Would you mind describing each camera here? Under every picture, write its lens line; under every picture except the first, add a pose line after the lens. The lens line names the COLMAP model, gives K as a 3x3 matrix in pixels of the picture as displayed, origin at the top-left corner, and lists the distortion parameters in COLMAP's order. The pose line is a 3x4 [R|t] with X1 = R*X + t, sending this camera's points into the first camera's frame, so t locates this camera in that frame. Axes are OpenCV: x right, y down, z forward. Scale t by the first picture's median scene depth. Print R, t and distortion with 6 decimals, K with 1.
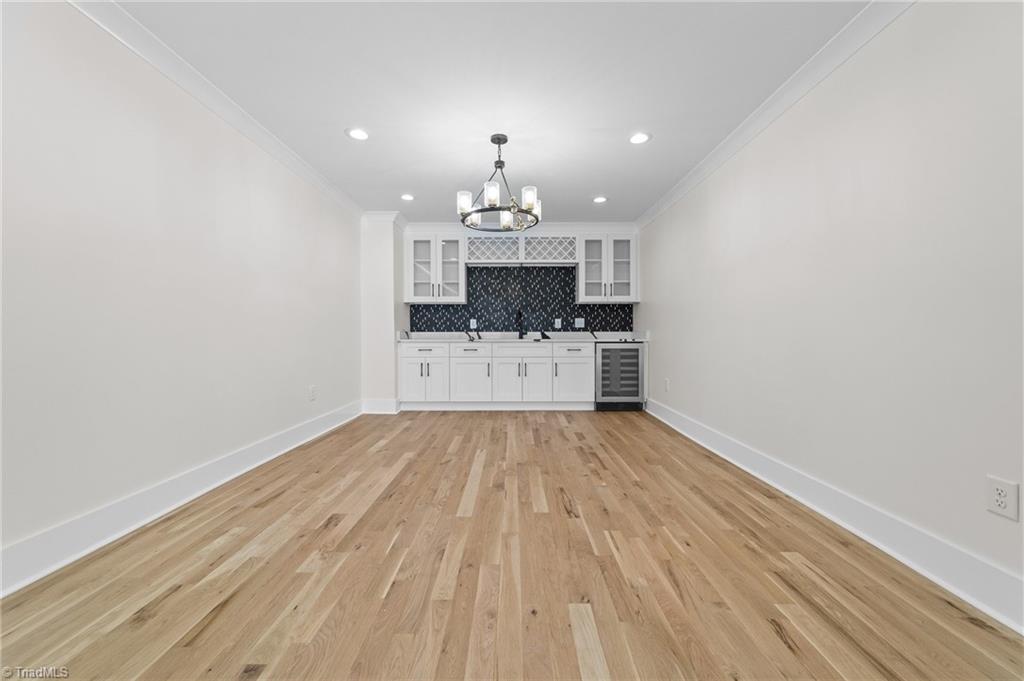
lens RADIAL K [[394.6, 0, 509.5], [0, 394.6, 335.1], [0, 0, 1]] dist [-0.015610, 0.008605]
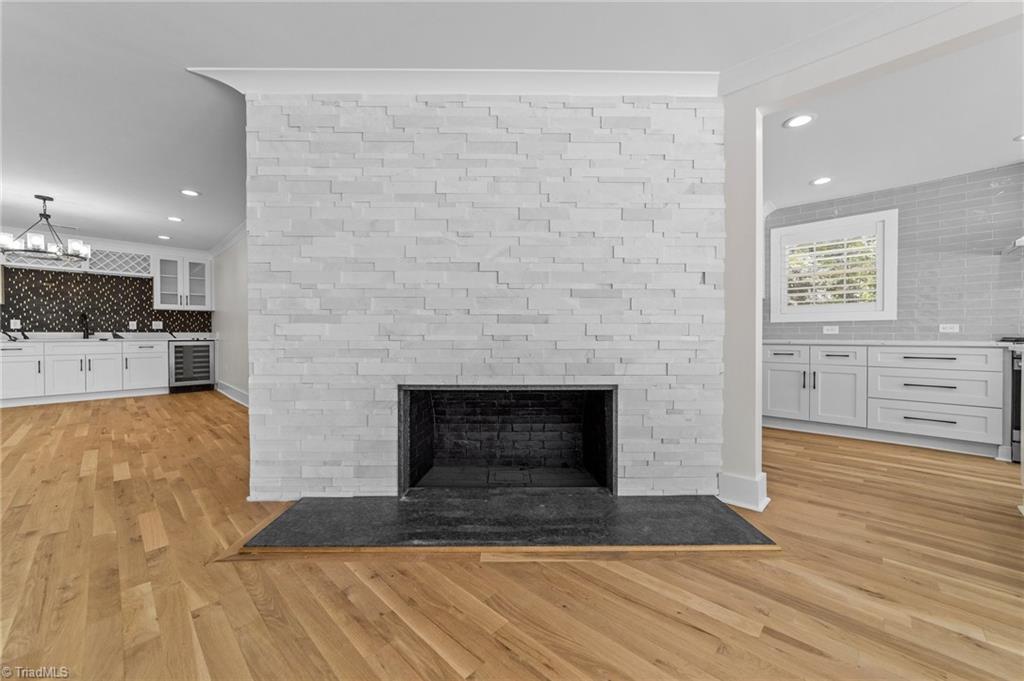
lens RADIAL K [[390.3, 0, 515.0], [0, 390.3, 338.5], [0, 0, 1]] dist [-0.022972, 0.008286]
pose [[0.679221, -0.006718, 0.733903, 0.059019], [-0.001646, 0.999942, 0.010677, -0.004633], [-0.733932, -0.008460, 0.679170, -0.658832]]
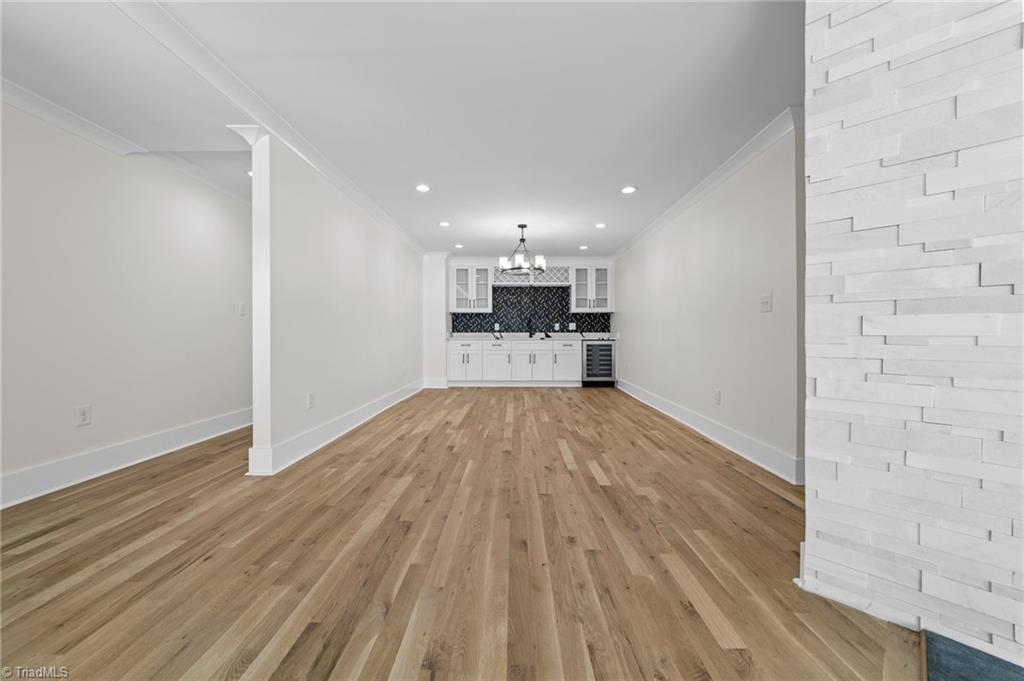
lens RADIAL K [[394.6, 0, 509.5], [0, 394.6, 335.1], [0, 0, 1]] dist [-0.015610, 0.008605]
pose [[0.999979, 0.001073, -0.006374, -0.040199], [-0.001052, 0.999994, 0.003211, -0.004223], [0.006377, -0.003205, 0.999975, -0.438293]]
